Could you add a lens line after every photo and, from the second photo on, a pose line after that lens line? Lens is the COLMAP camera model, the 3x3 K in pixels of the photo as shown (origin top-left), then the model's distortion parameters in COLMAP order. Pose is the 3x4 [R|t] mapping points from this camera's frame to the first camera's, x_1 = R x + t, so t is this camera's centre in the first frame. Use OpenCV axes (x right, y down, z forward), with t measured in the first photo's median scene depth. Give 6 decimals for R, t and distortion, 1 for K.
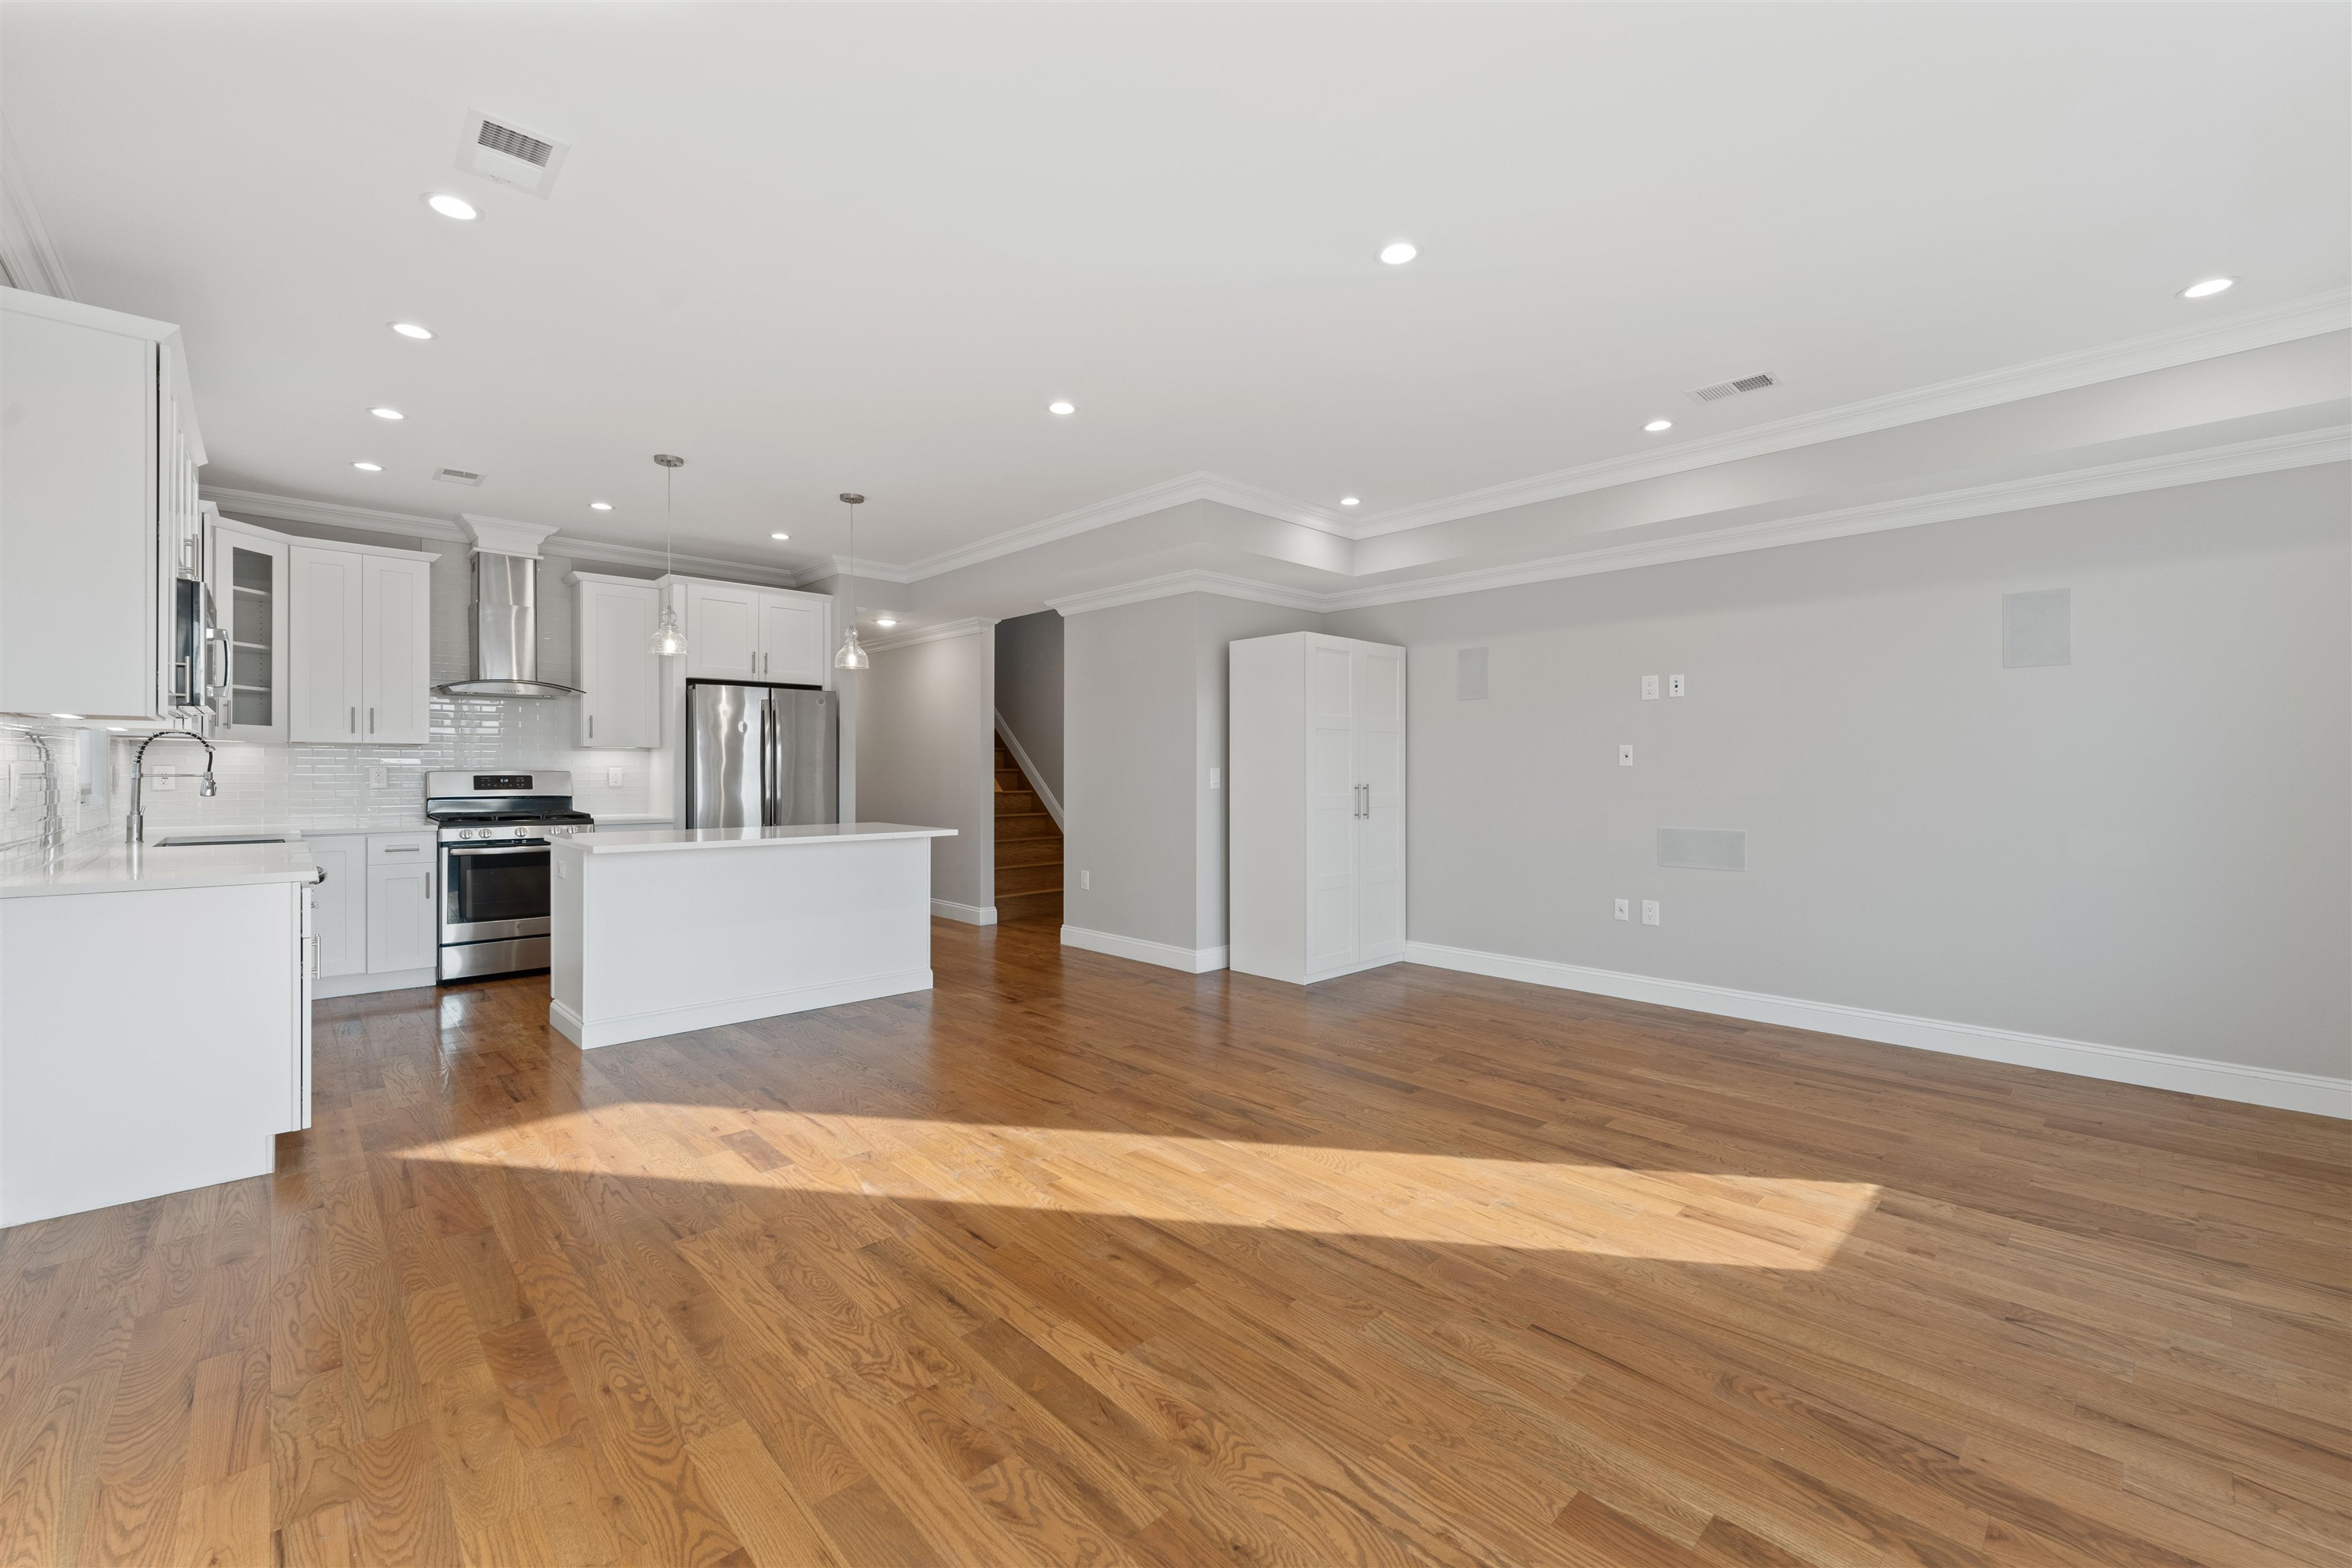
lens RADIAL K [[951.9, 0, 1171.0], [0, 951.9, 767.8], [0, 0, 1]] dist [-0.000195, 0.000134]
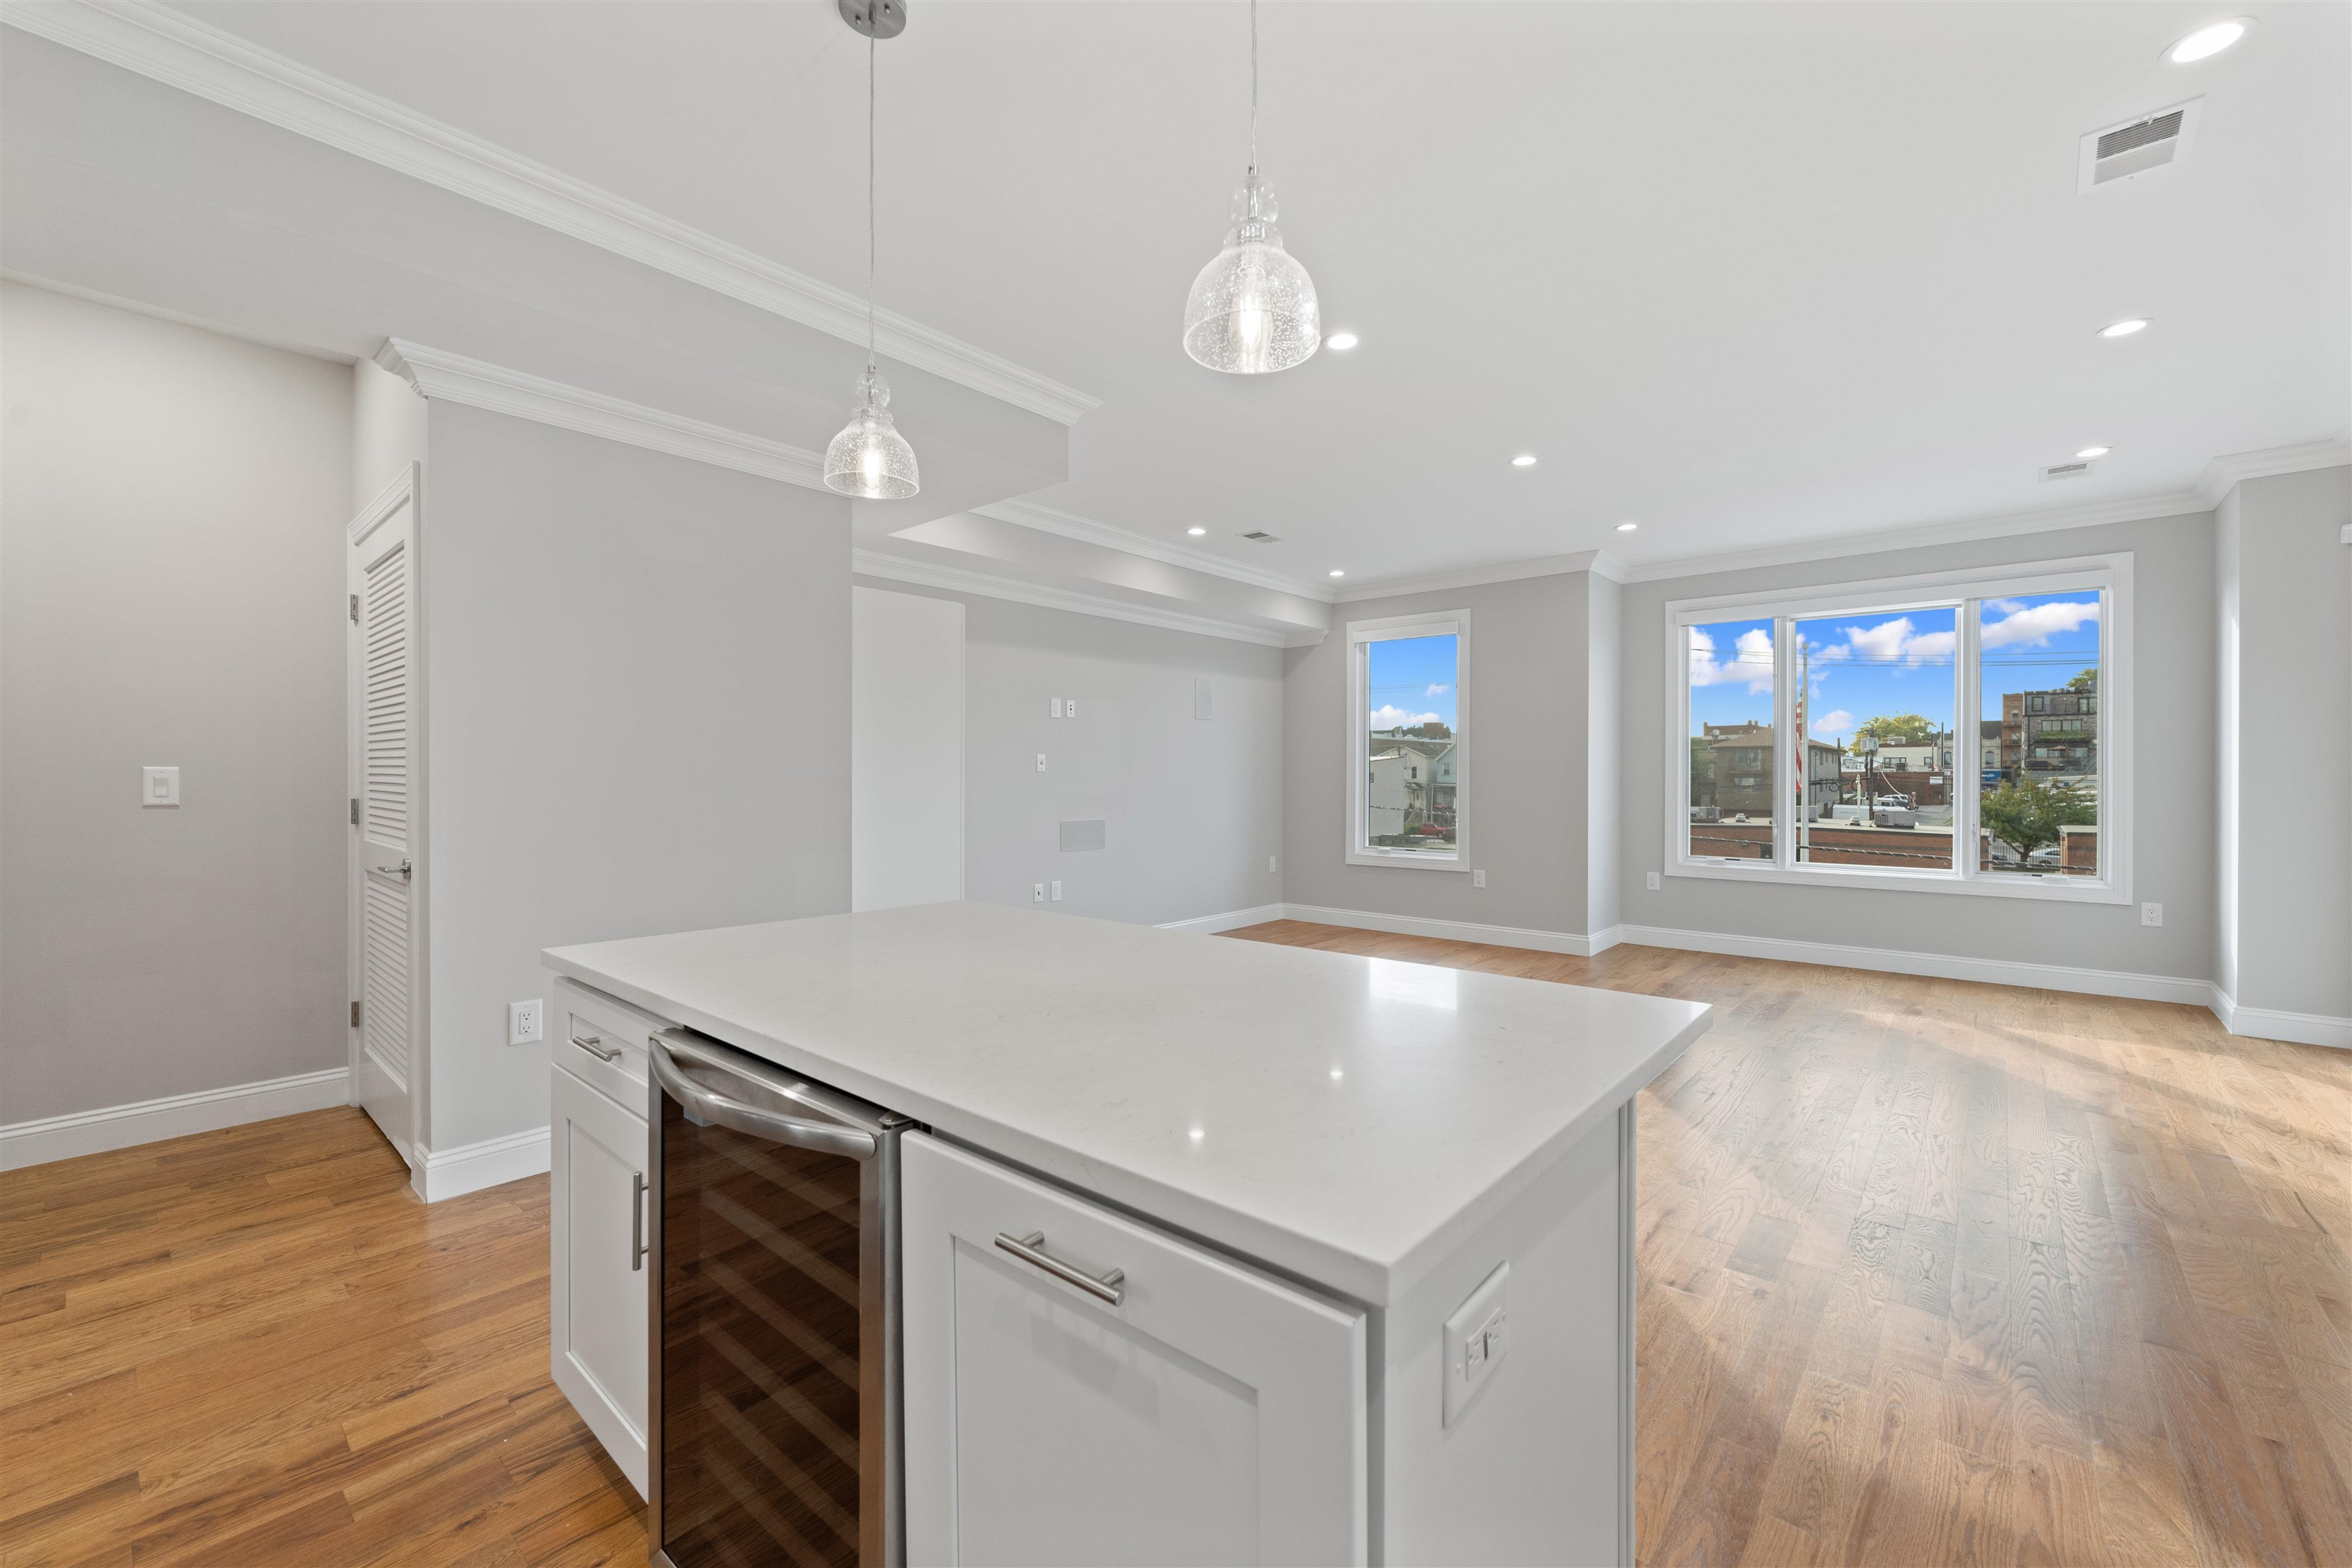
lens RADIAL K [[944.9, 0, 1172.5], [0, 944.9, 783.4], [0, 0, 1]] dist [-0.000513, -0.000448]
pose [[-0.095345, -0.009365, 0.995400, -0.751579], [-0.004746, 0.999949, 0.008953, 0.001532], [-0.995433, -0.003870, -0.095385, 1.000352]]
